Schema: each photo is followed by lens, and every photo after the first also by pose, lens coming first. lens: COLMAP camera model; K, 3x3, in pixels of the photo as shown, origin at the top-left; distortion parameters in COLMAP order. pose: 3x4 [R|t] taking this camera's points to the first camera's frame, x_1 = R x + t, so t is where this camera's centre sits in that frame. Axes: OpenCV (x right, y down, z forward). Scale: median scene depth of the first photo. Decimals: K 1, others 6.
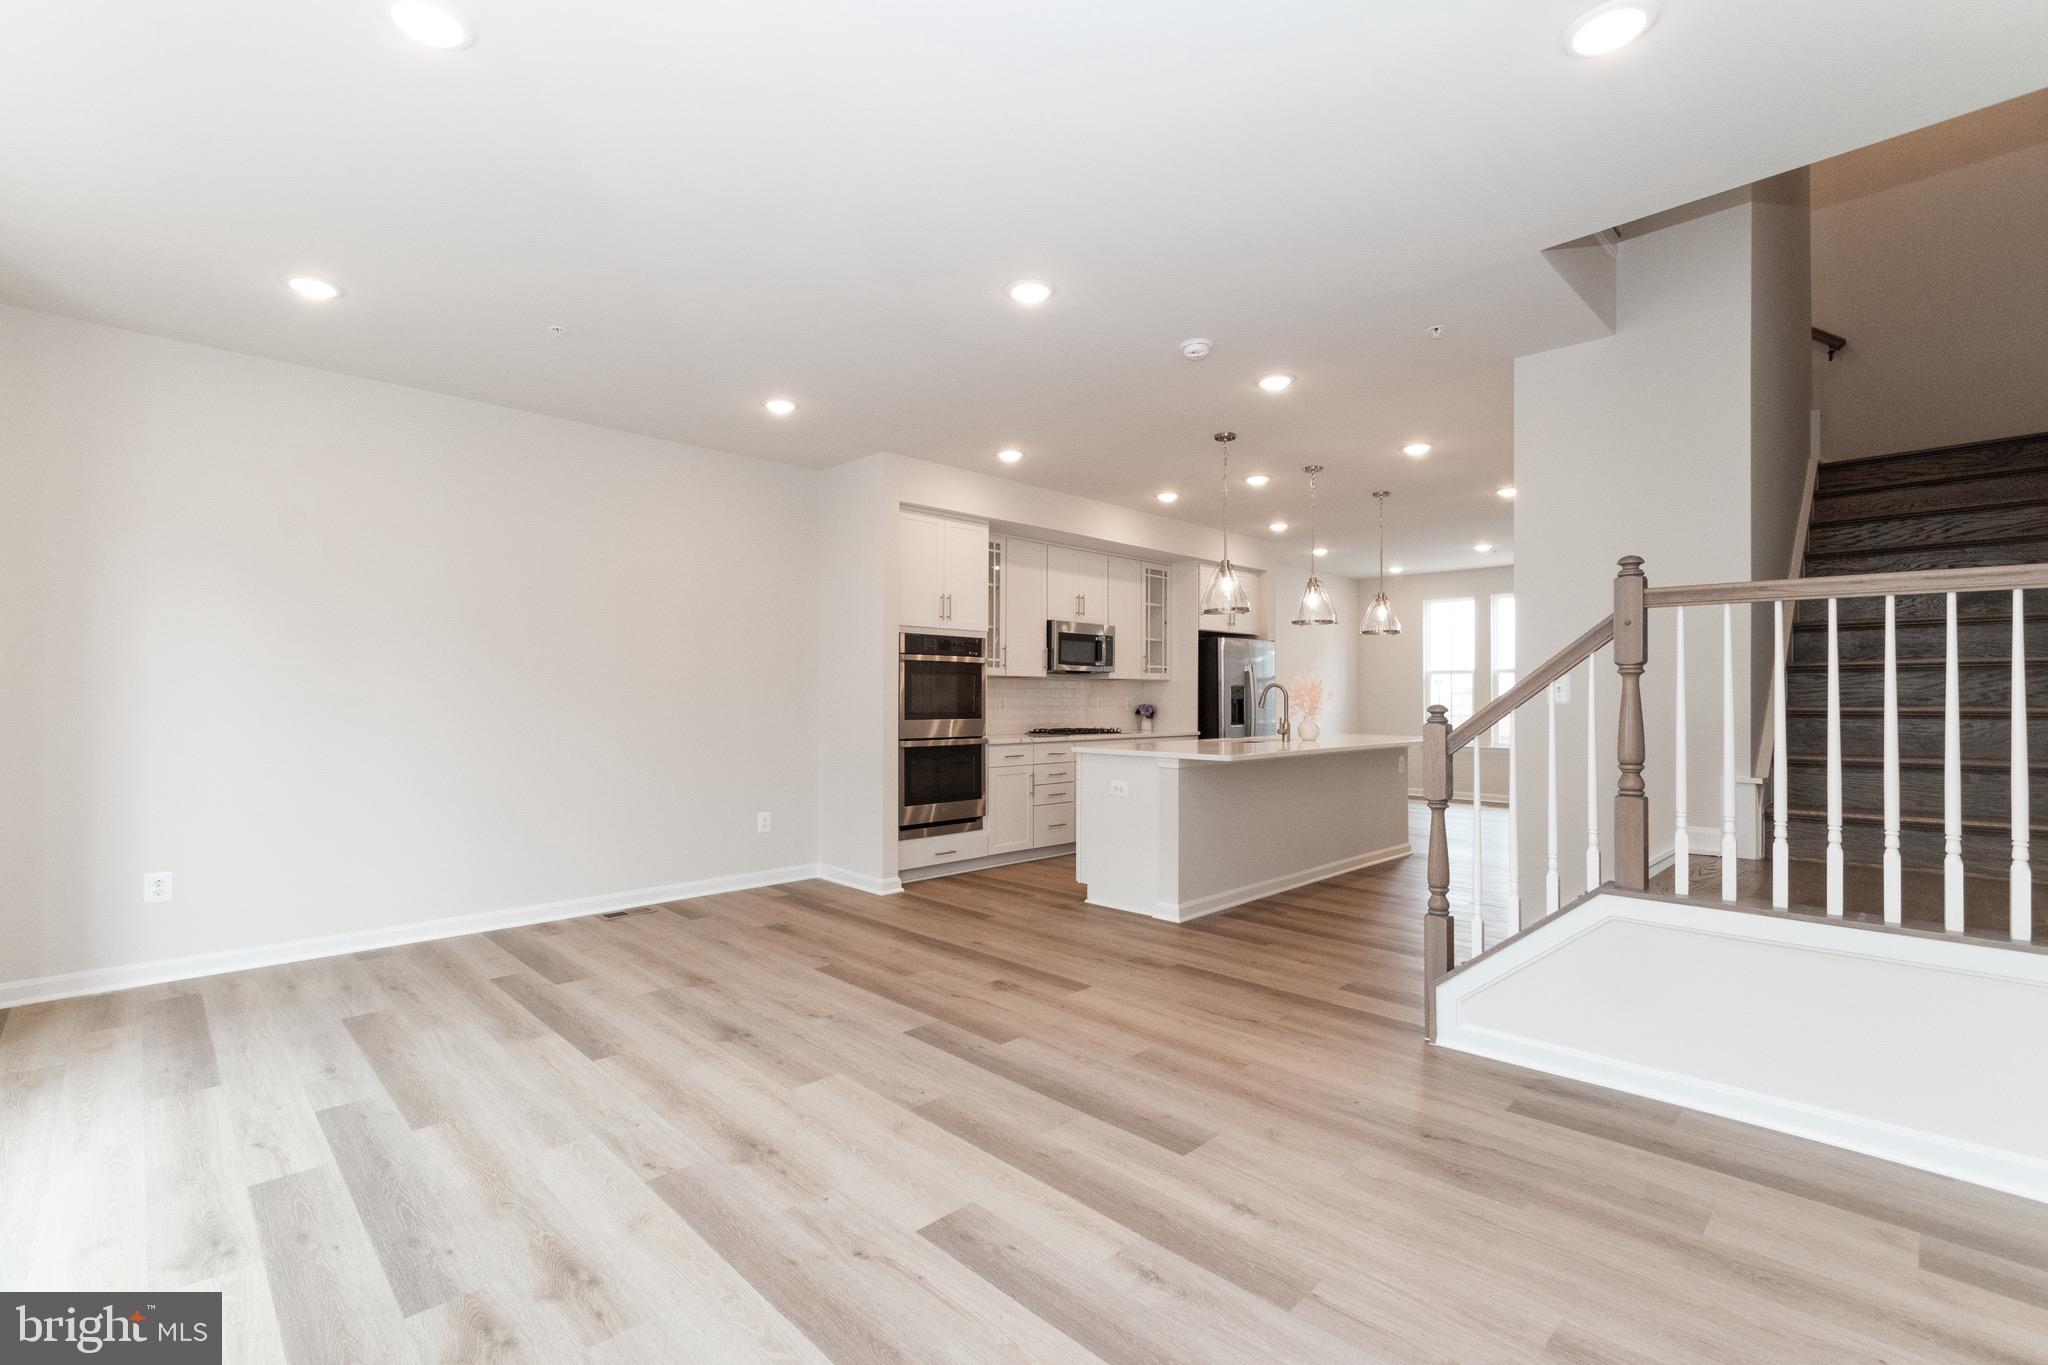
lens RADIAL K [[910.8, 0, 1005.5], [0, 910.8, 684.8], [0, 0, 1]] dist [0.000371, -0.001128]
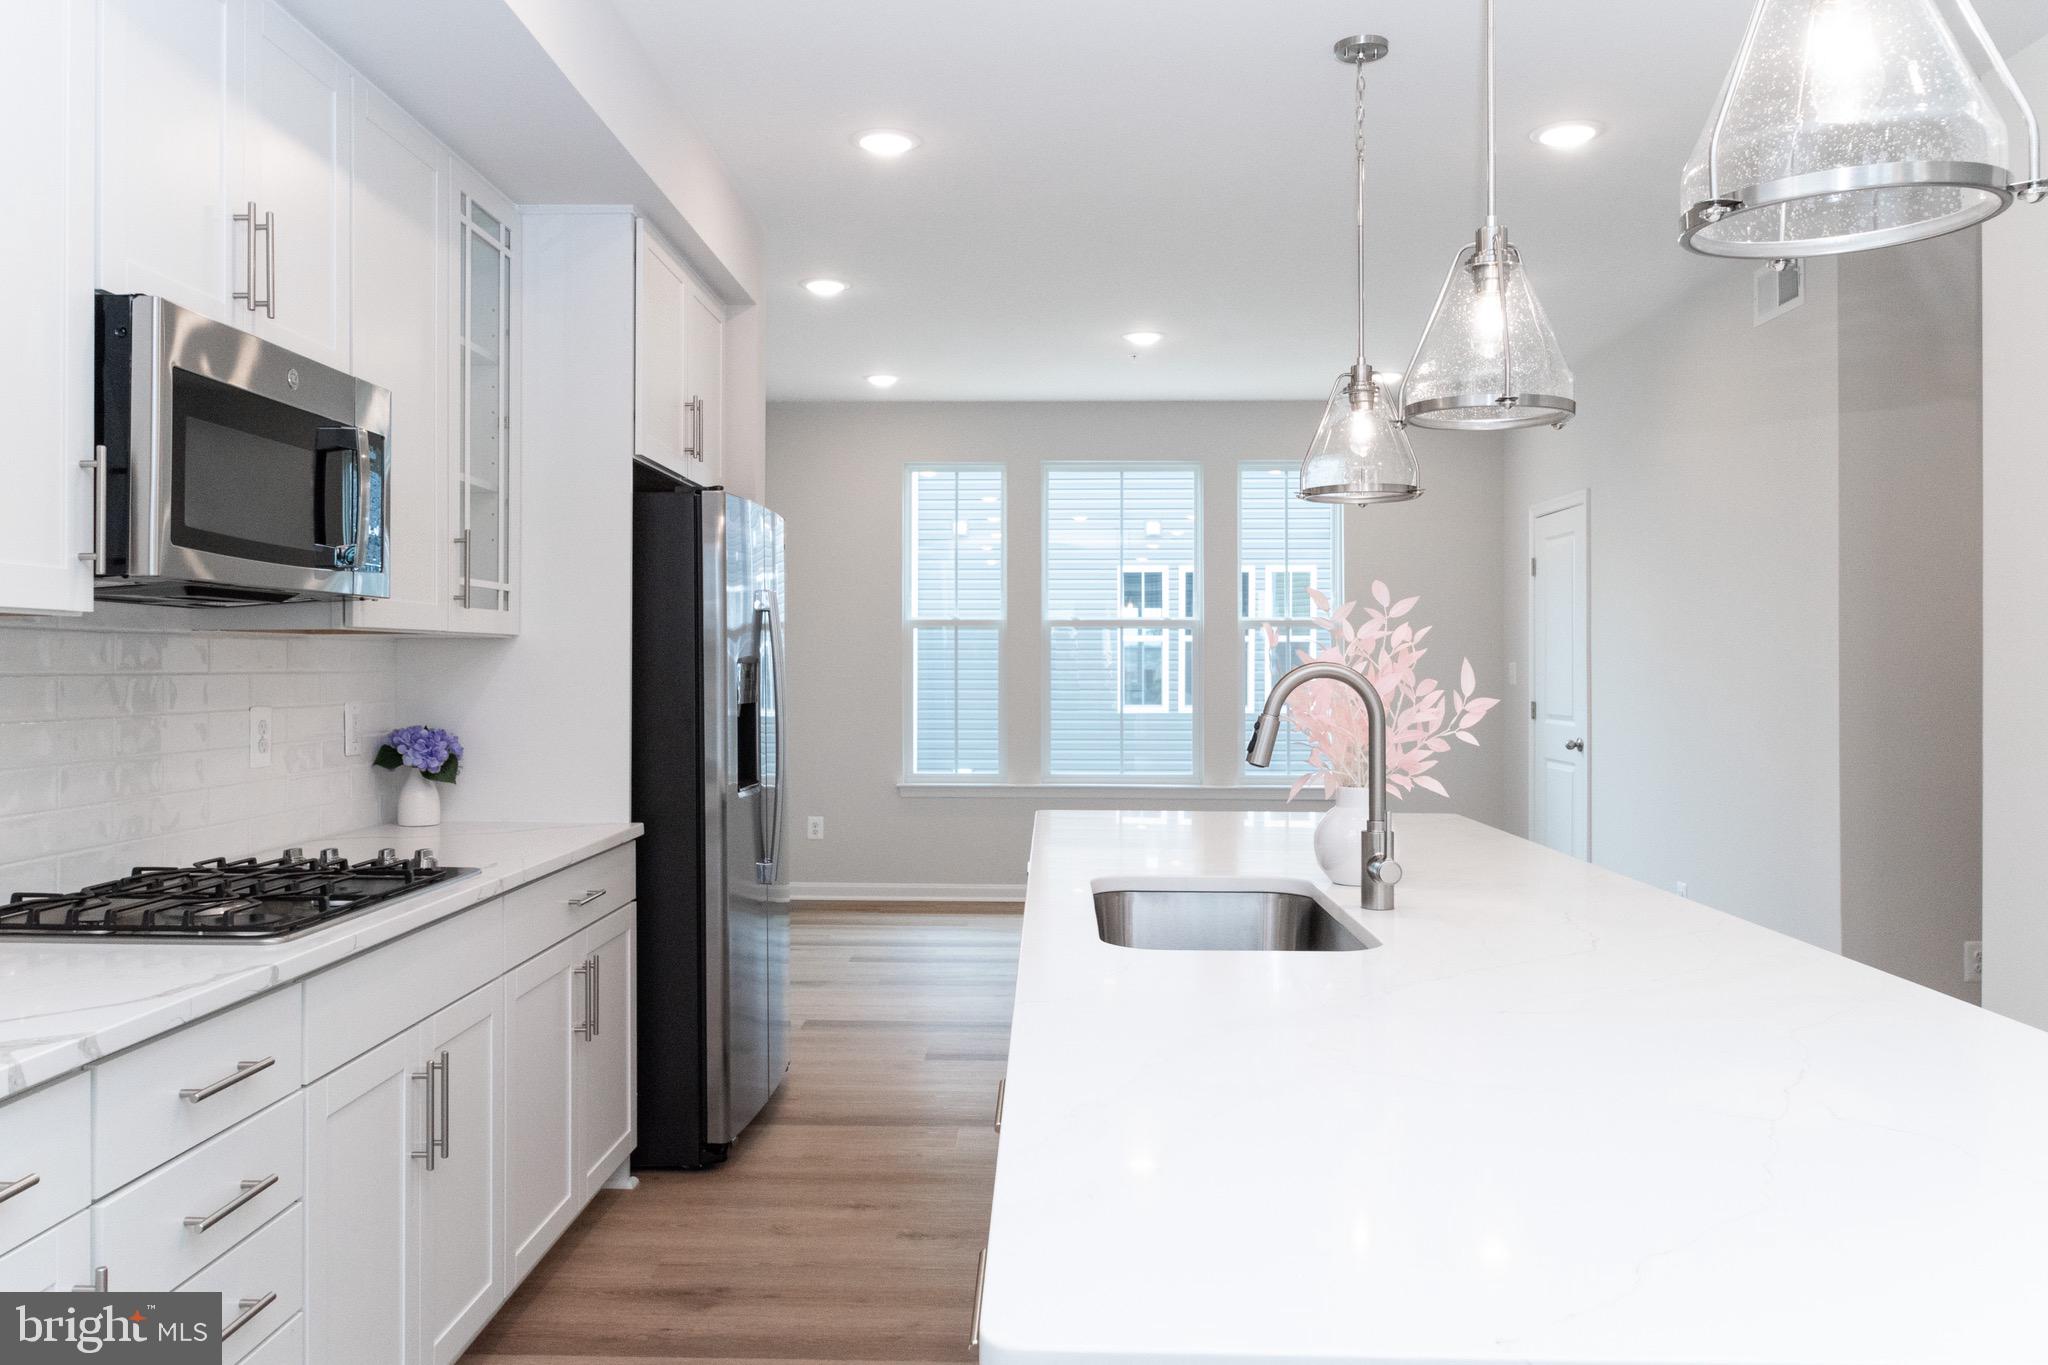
lens RADIAL K [[1515.2, 0, 1001.4], [0, 1515.2, 651.1], [0, 0, 1]] dist [0.003002, -0.000296]
pose [[0.724232, 0.004037, 0.689545, -0.029585], [-0.008688, 0.999957, 0.003270, -0.003946], [-0.689502, -0.008359, 0.724236, 0.658877]]
